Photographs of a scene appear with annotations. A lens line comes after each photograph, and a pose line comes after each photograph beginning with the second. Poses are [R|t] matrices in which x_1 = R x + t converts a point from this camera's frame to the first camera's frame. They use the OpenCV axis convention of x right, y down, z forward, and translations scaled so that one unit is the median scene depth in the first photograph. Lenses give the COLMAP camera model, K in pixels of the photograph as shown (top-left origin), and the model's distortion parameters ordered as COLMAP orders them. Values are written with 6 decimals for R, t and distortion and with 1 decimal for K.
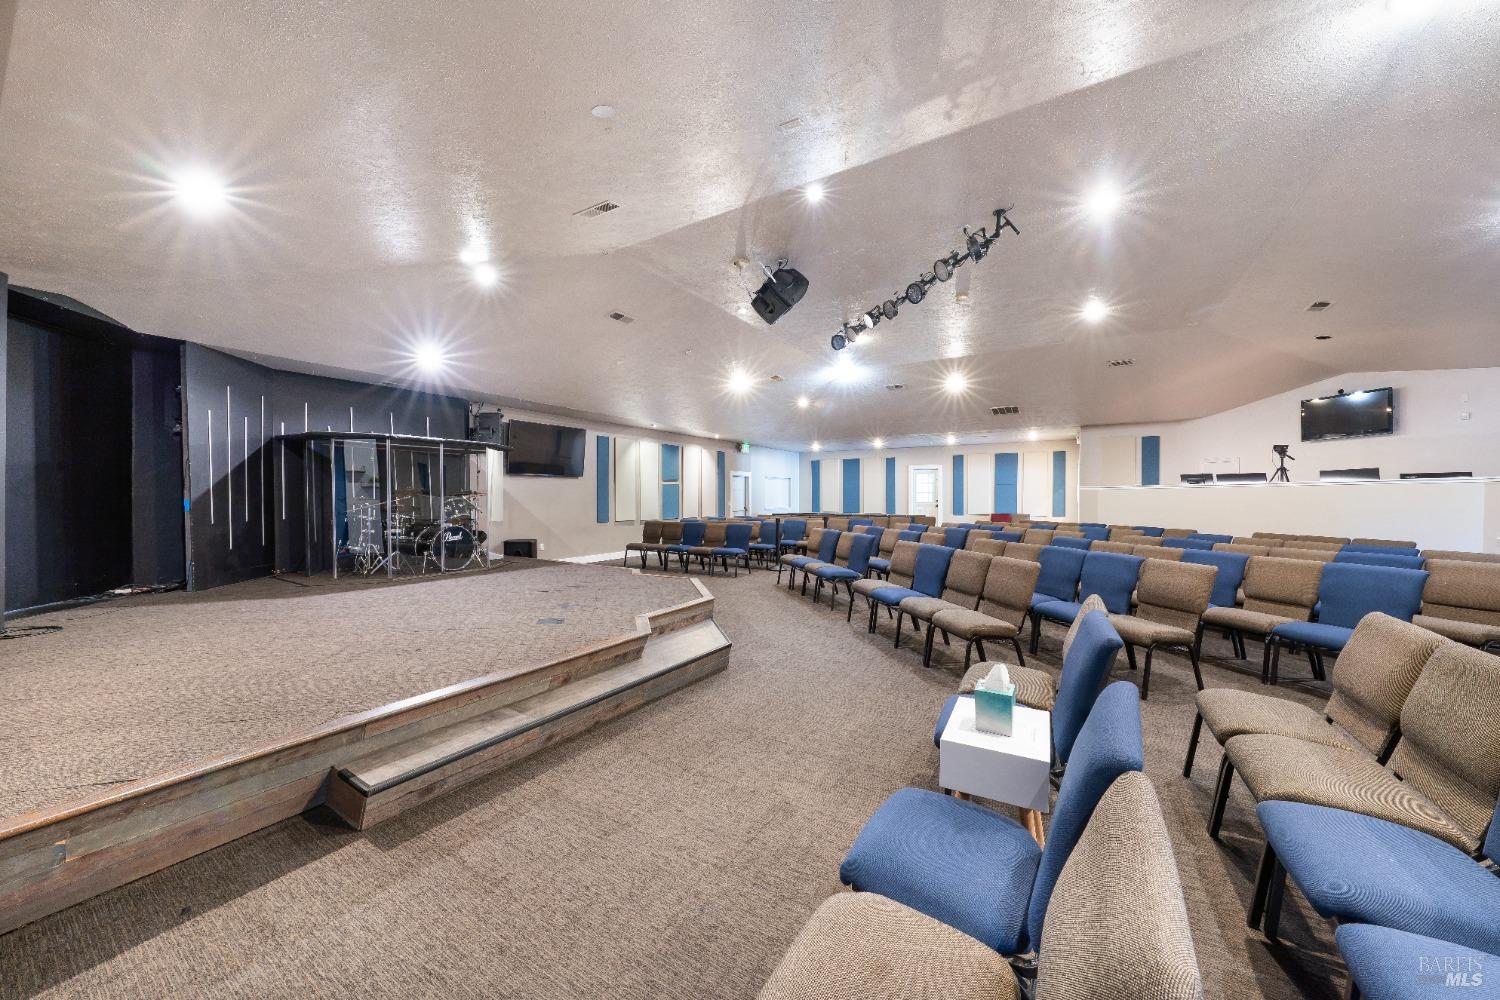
lens RADIAL K [[524.6, 0, 753.7], [0, 524.6, 502.0], [0, 0, 1]] dist [-0.002295, 0.001376]
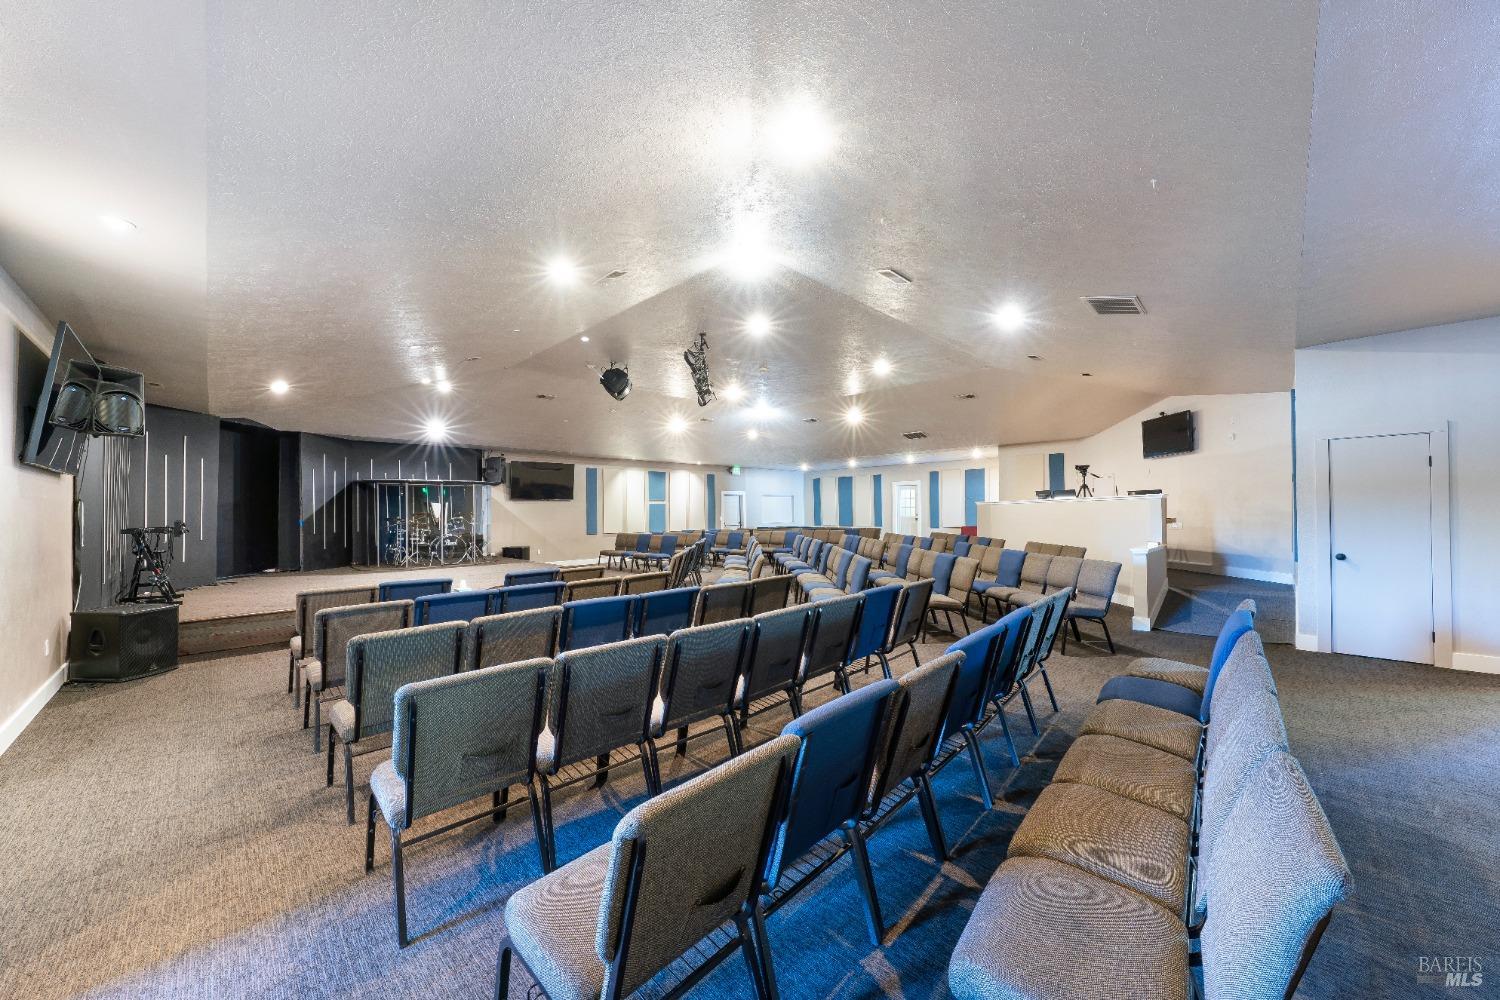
lens RADIAL K [[524.6, 0, 737.3], [0, 524.6, 504.8], [0, 0, 1]] dist [-0.002295, 0.001376]
pose [[0.976660, -0.013869, -0.214343, 0.402086], [0.009187, 0.999697, -0.022823, -0.001611], [0.214595, 0.020321, 0.976492, -0.226668]]
